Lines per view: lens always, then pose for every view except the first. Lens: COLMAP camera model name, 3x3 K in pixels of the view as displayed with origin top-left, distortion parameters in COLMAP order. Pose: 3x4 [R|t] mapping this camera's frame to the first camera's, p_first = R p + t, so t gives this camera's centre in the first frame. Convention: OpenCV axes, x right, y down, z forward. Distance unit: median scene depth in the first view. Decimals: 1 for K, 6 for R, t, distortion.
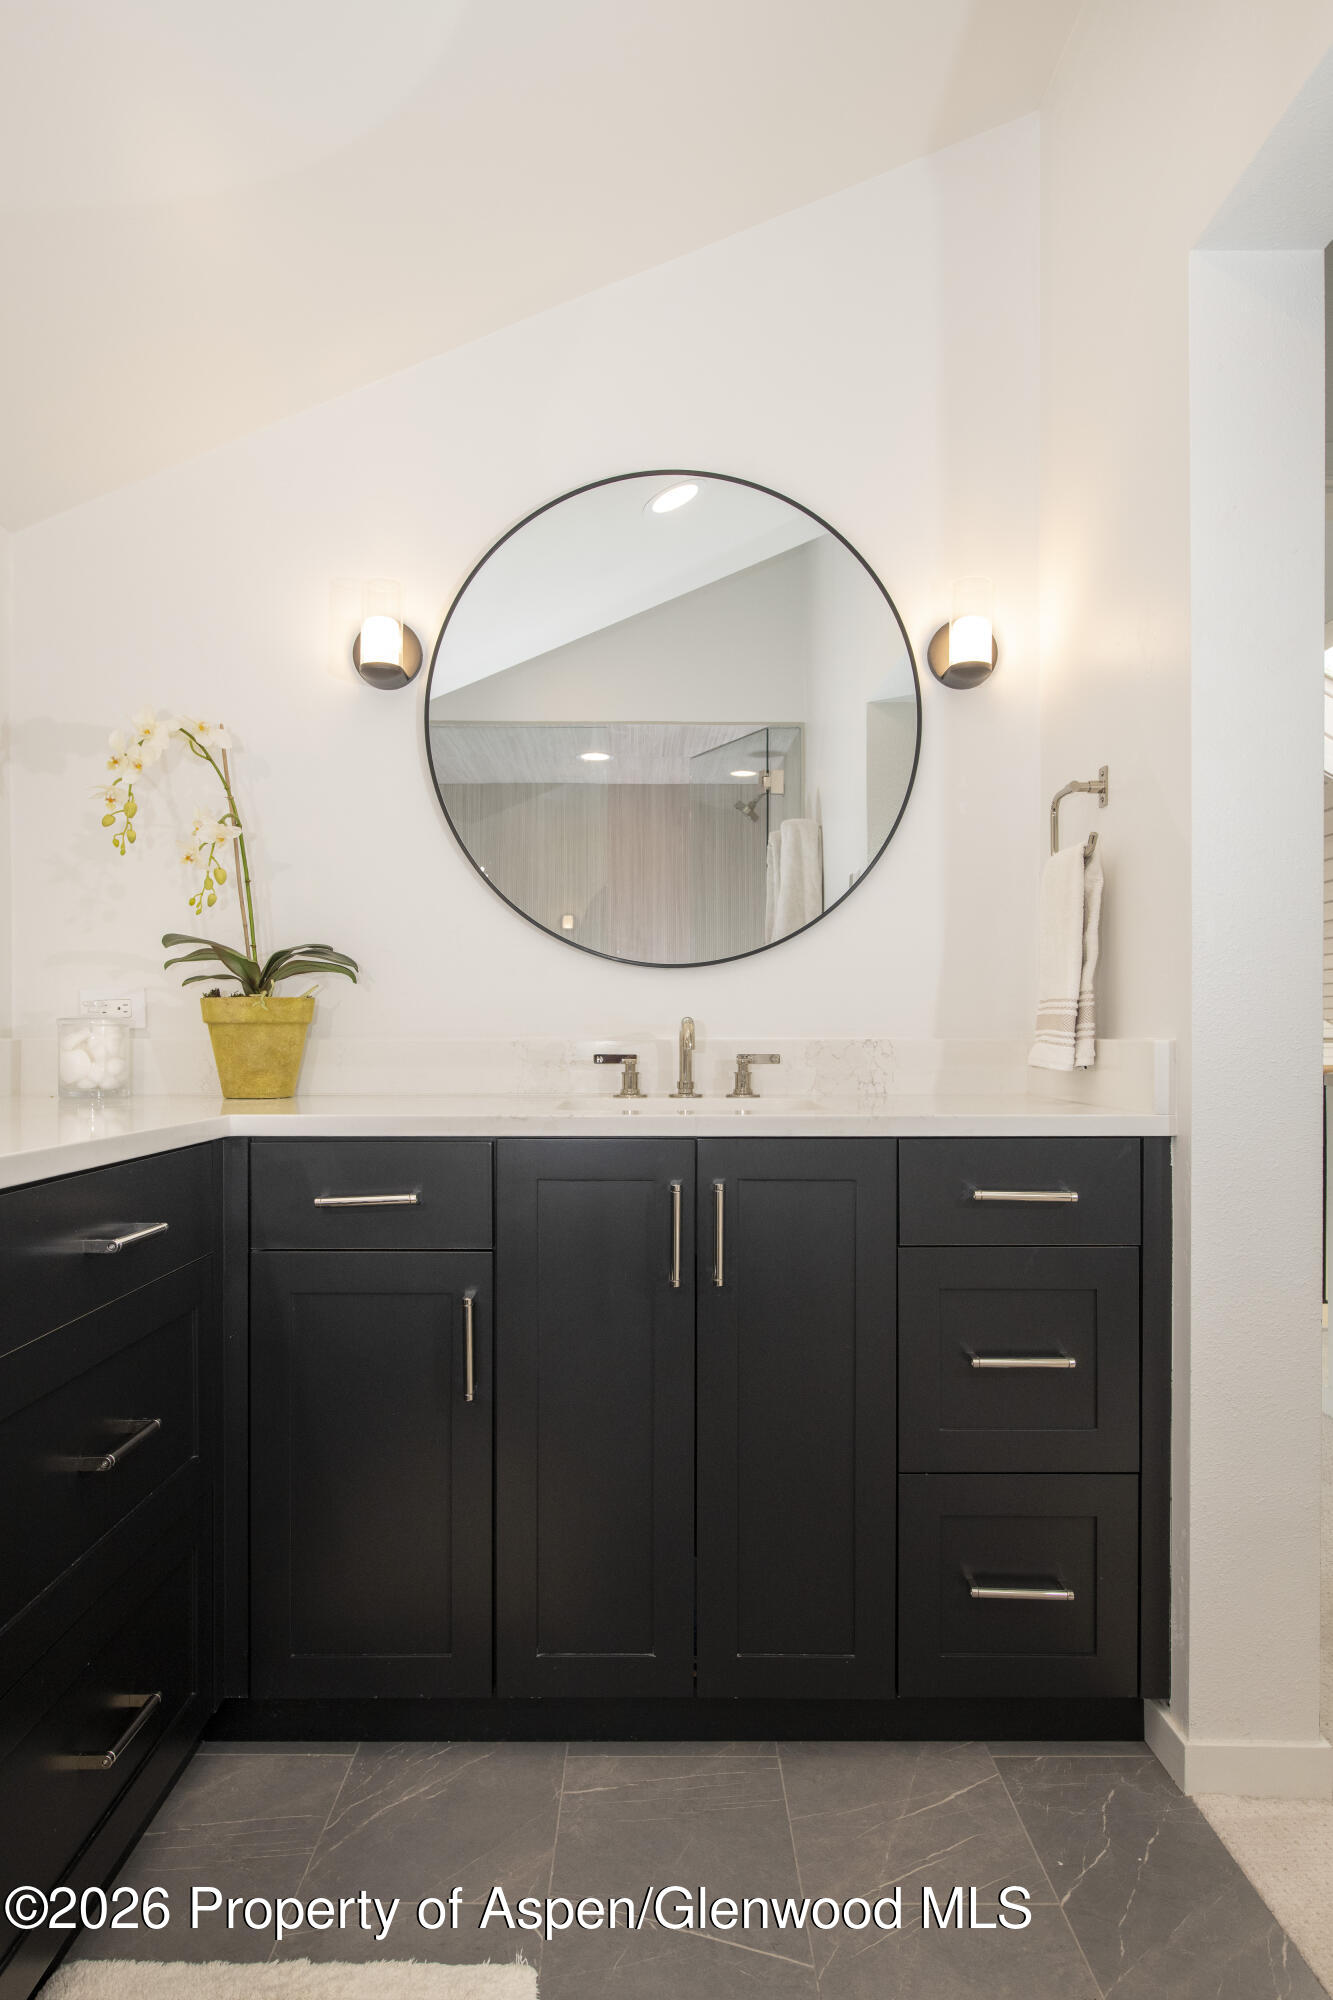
lens RADIAL K [[1268.1, 0, 716.5], [0, 1268.1, 1059.9], [0, 0, 1]] dist [0.000201, -0.001555]
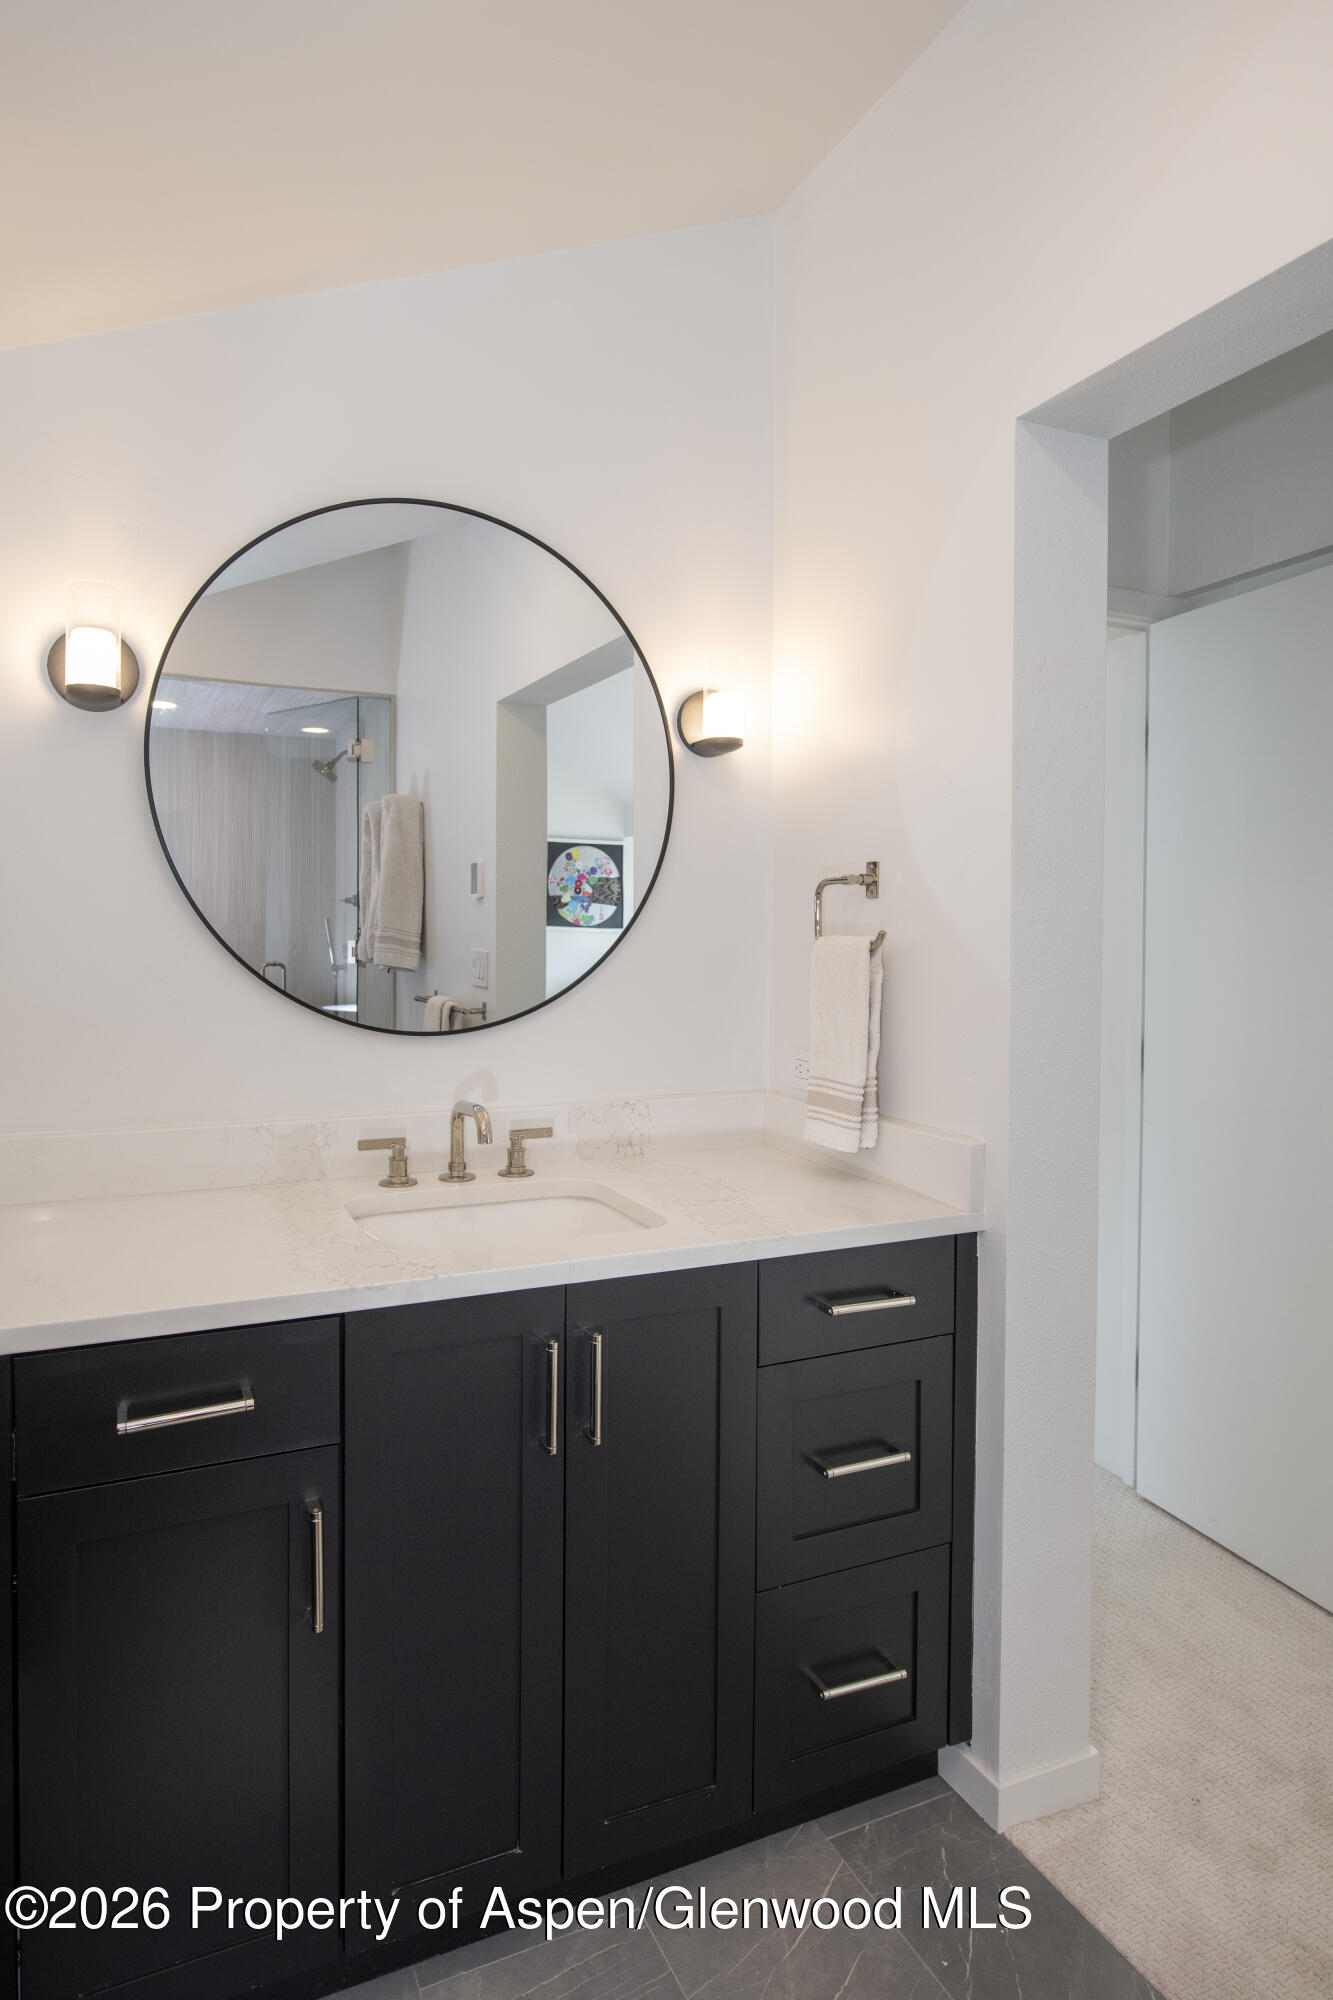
lens RADIAL K [[1123.2, 0, 673.6], [0, 1123.2, 964.9], [0, 0, 1]] dist [-0.011446, 0.002562]
pose [[0.917135, 0.000716, 0.398577, -0.236255], [-0.005059, 0.999939, 0.009844, -0.156315], [-0.398545, -0.011045, 0.917082, 0.197476]]
